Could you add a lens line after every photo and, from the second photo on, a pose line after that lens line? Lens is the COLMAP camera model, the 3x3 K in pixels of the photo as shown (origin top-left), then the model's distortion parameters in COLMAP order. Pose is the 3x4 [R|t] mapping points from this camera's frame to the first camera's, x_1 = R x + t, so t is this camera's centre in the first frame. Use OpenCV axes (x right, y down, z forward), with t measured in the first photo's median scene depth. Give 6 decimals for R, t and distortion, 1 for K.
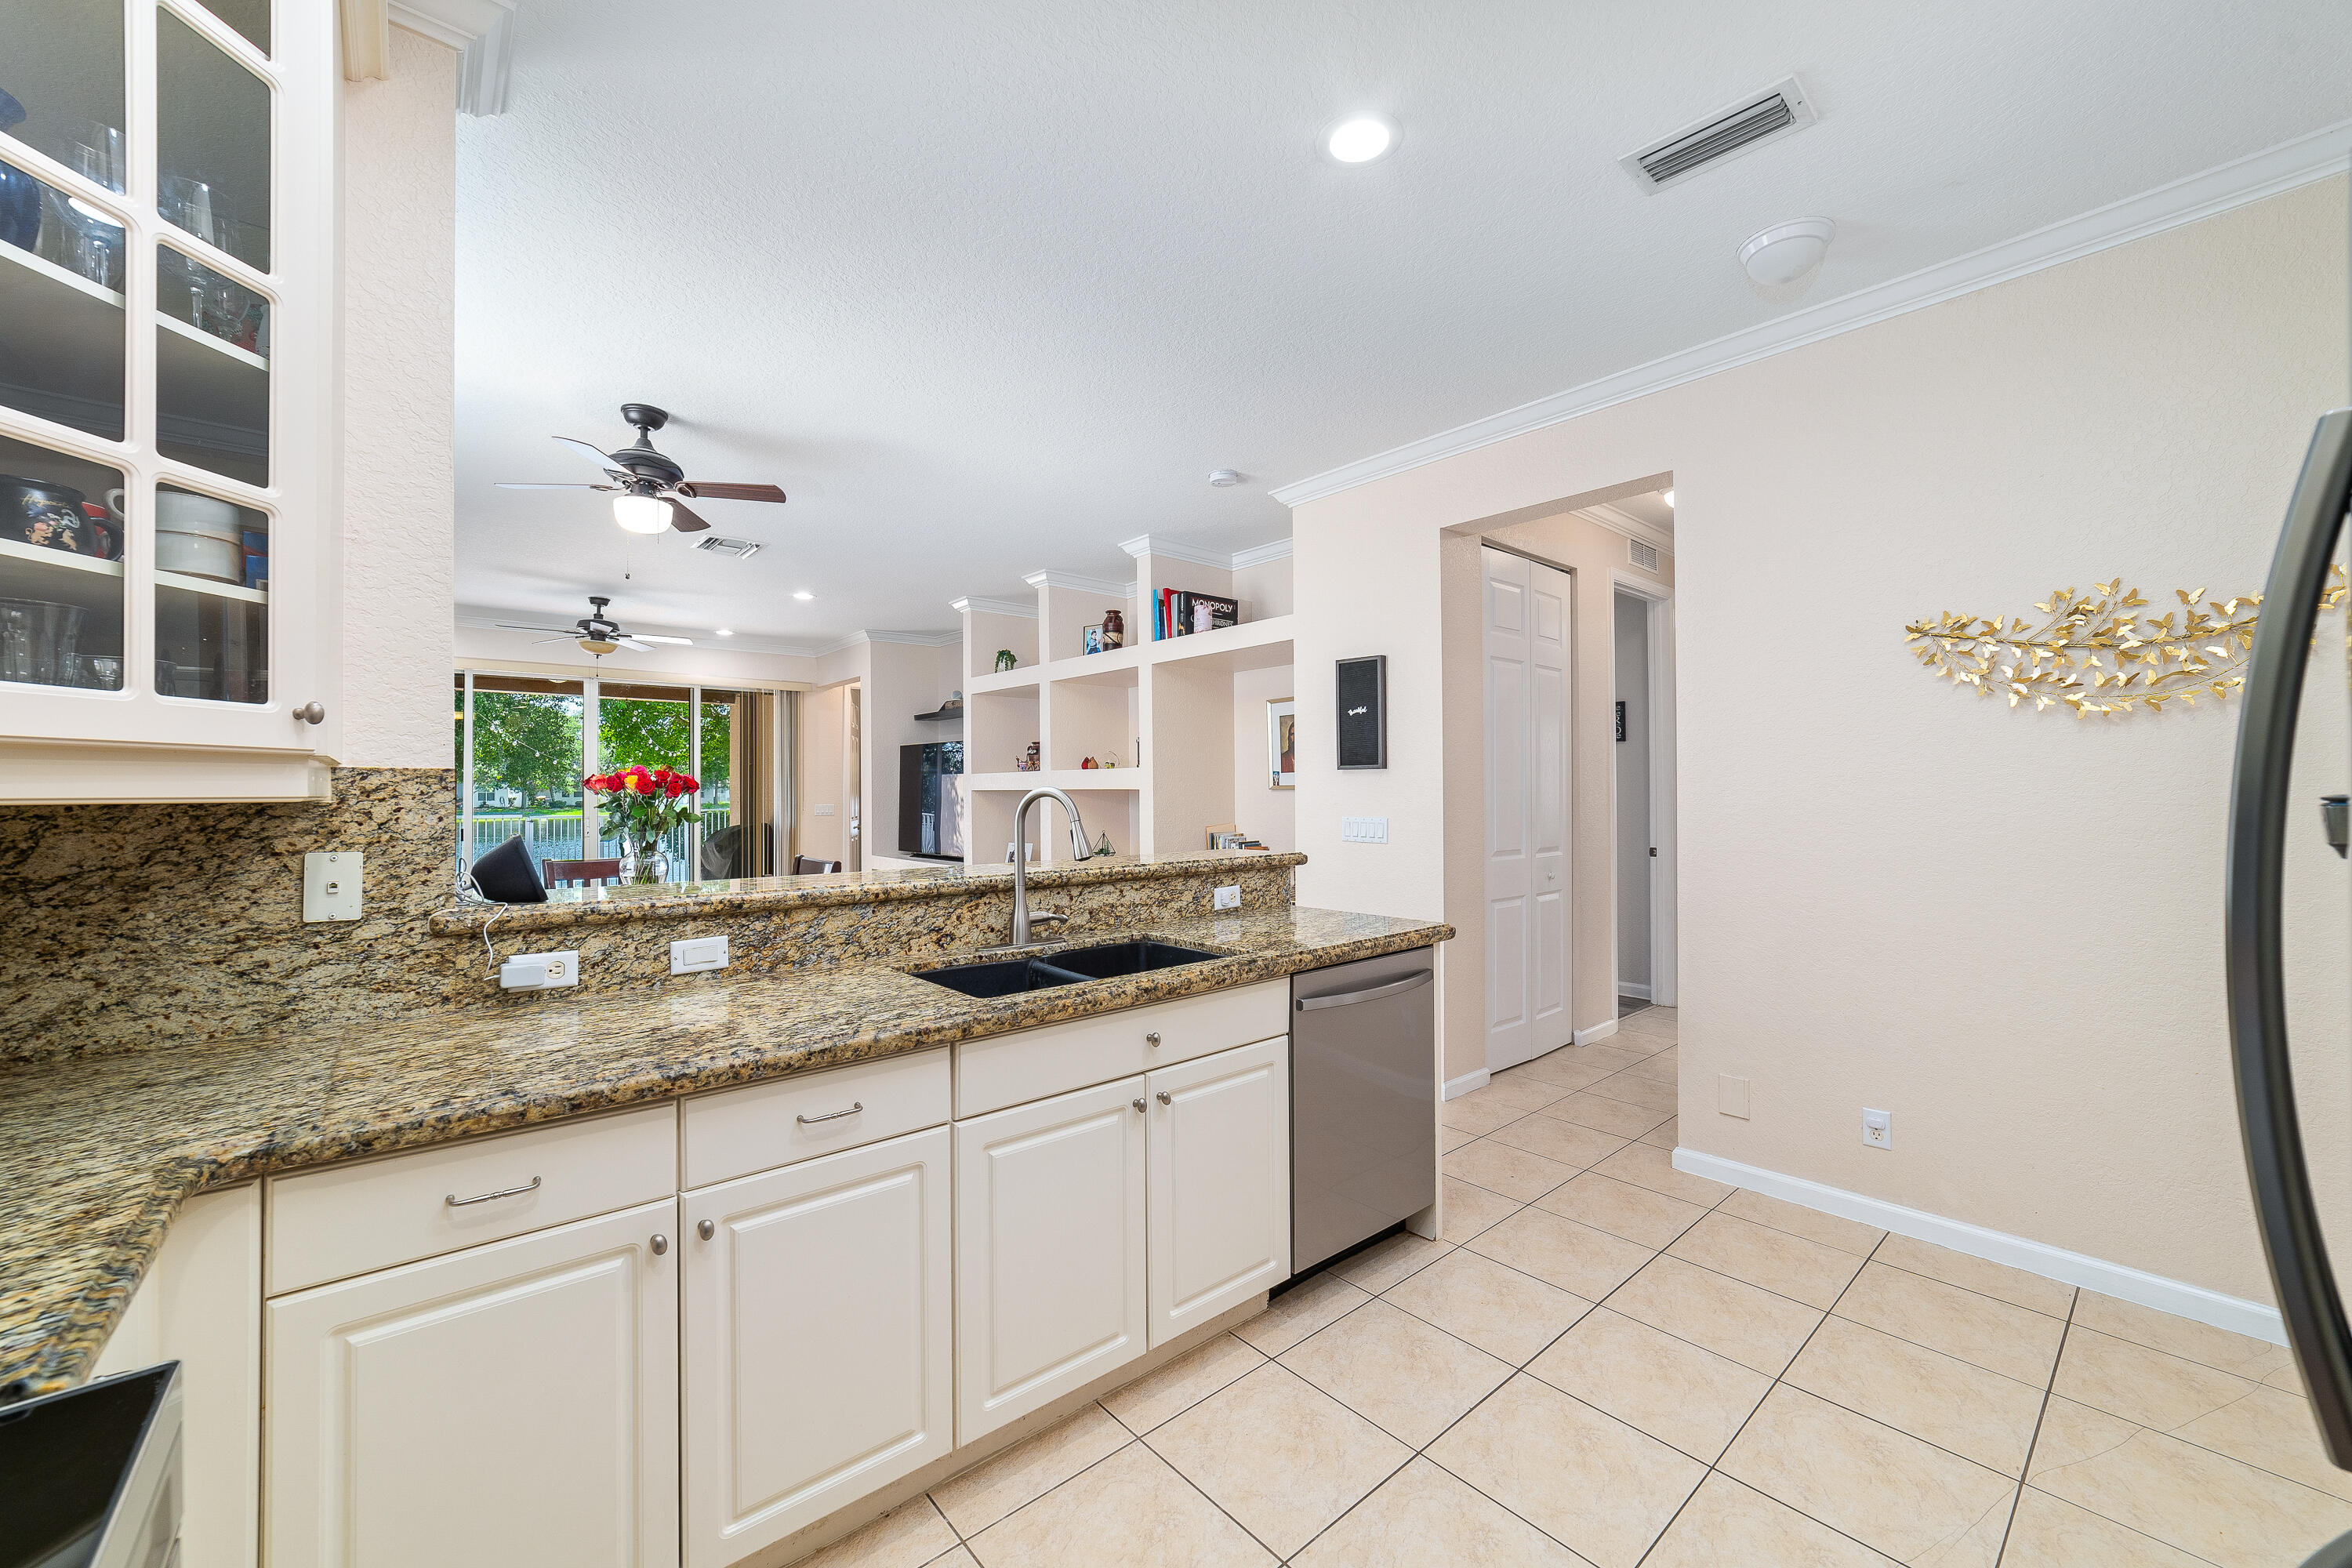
lens RADIAL K [[915.6, 0, 1163.7], [0, 915.6, 781.8], [0, 0, 1]] dist [-0.025031, 0.011026]
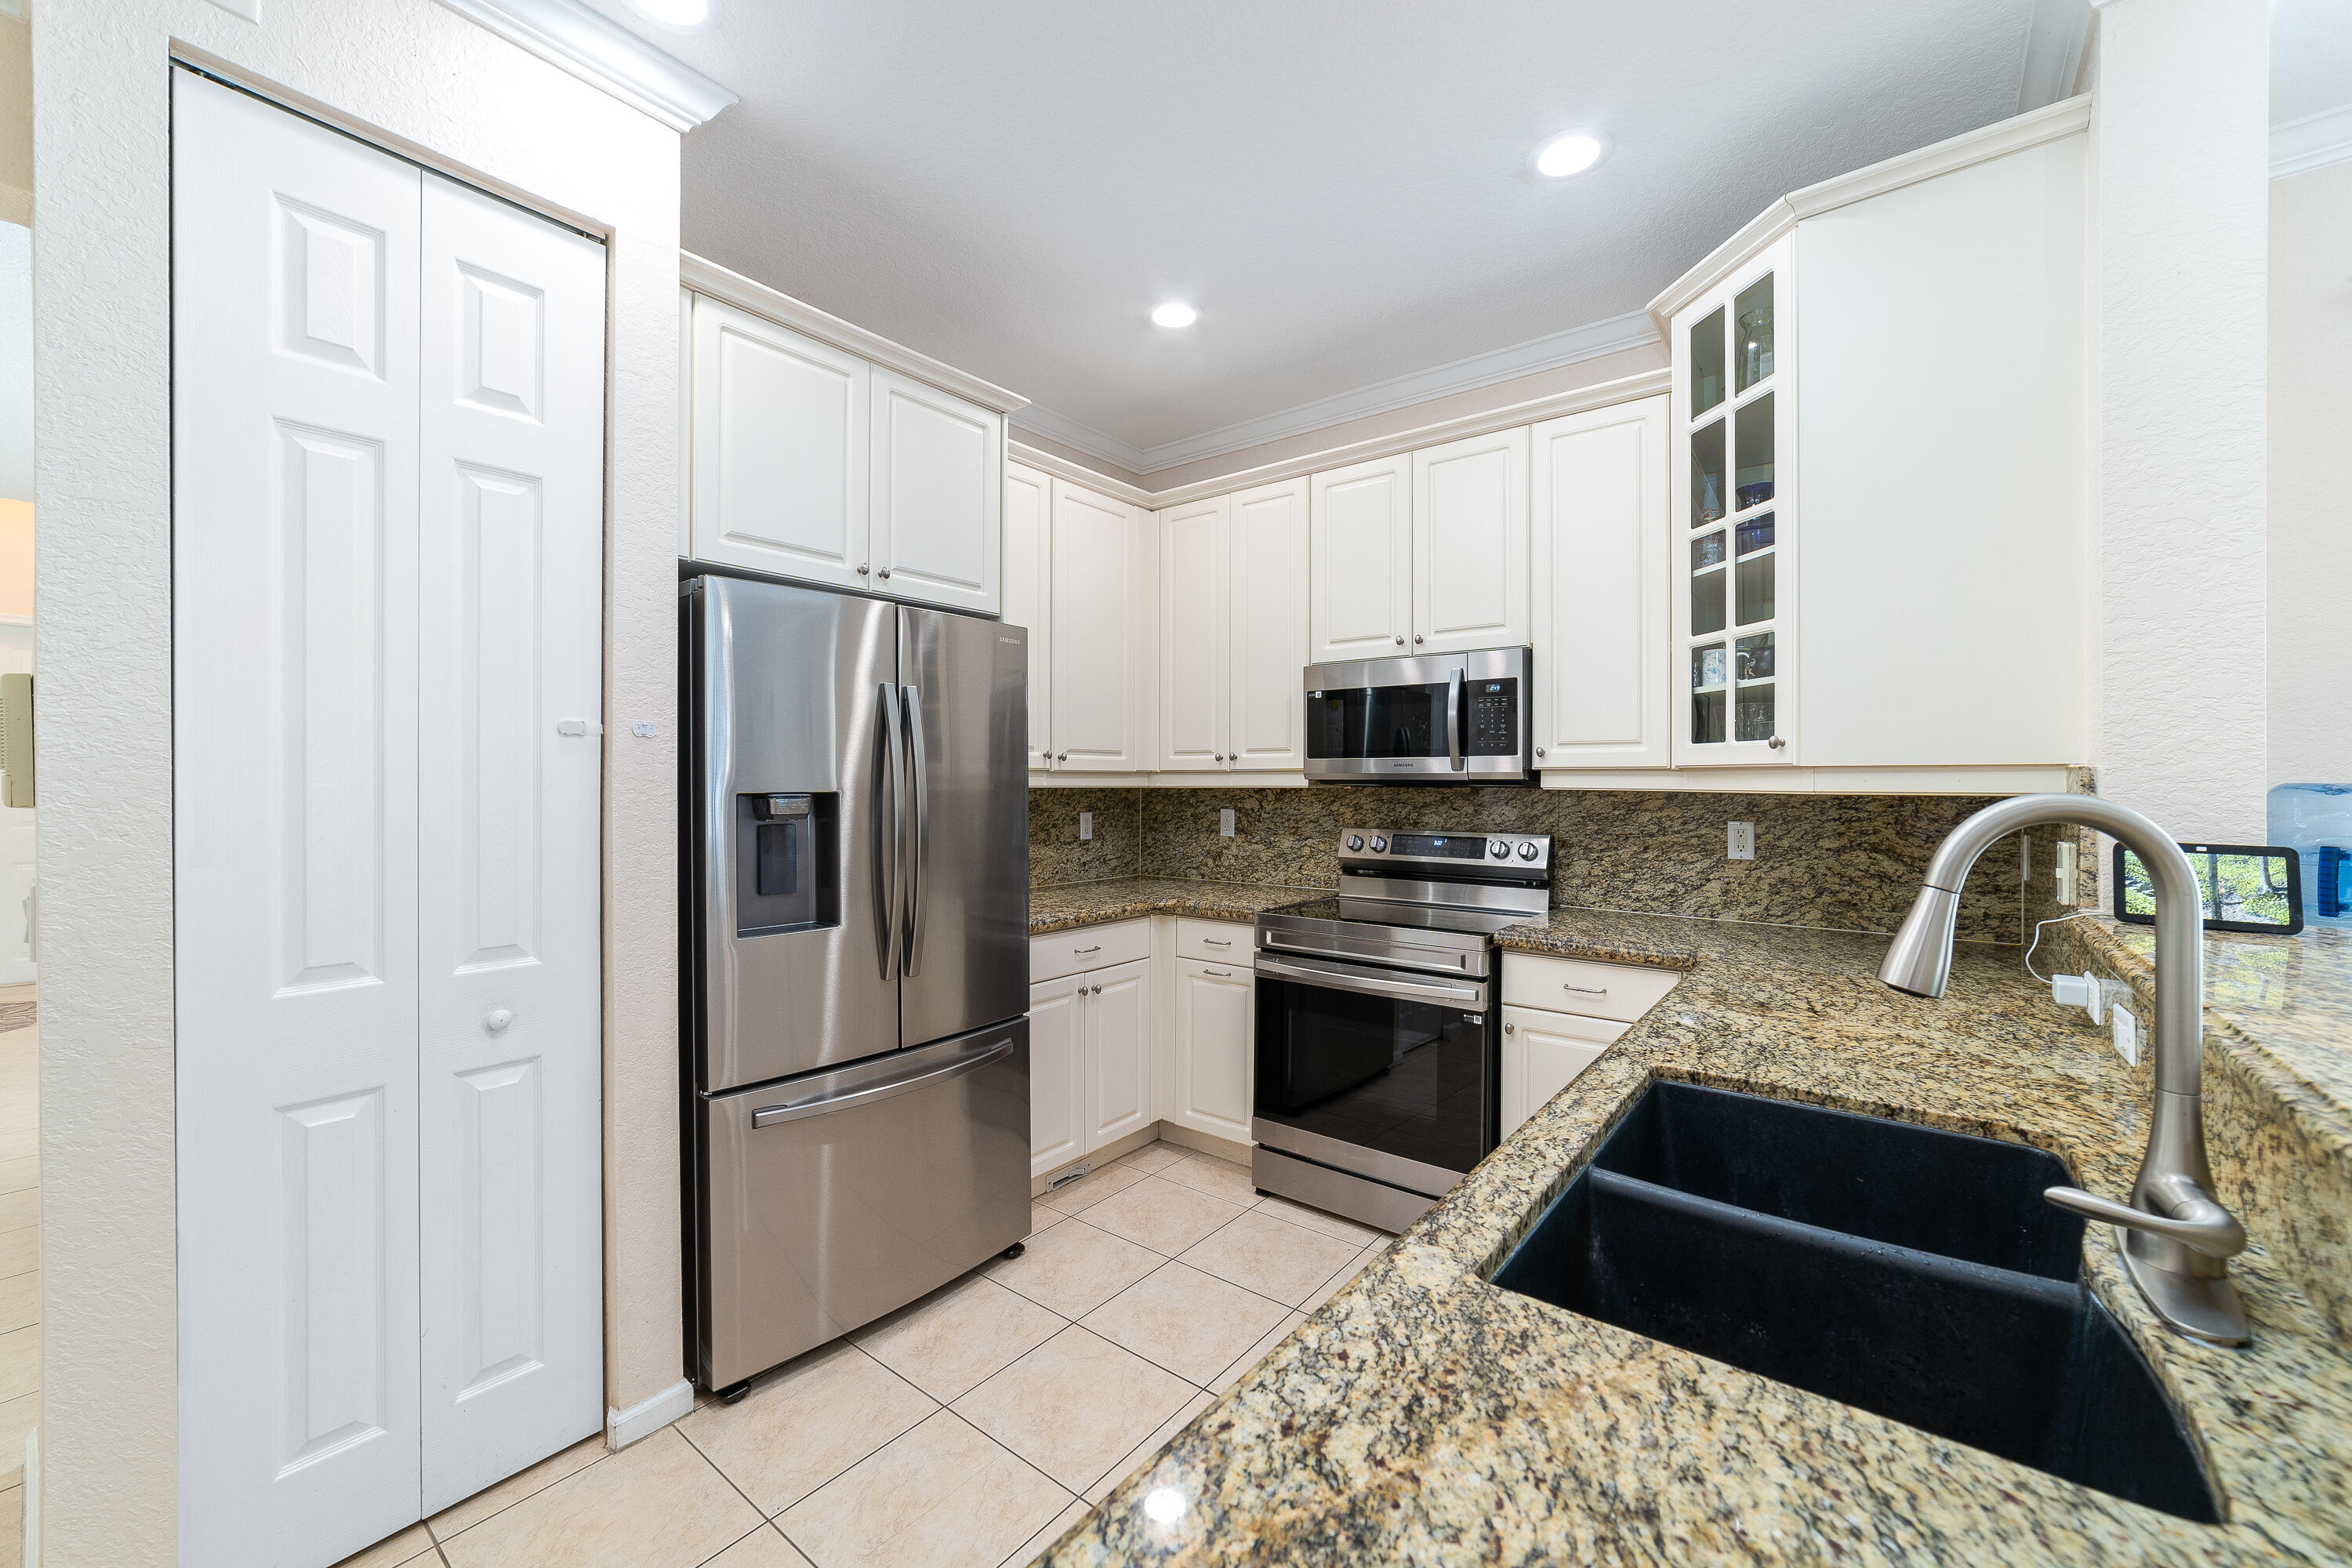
lens RADIAL K [[929.4, 0, 1163.0], [0, 929.4, 782.3], [0, 0, 1]] dist [-0.028218, 0.011248]
pose [[-0.981506, 0.005198, -0.191360, 0.231944], [0.006669, 0.999953, -0.007044, 0.001229], [0.191314, -0.008190, -0.981495, 1.088988]]
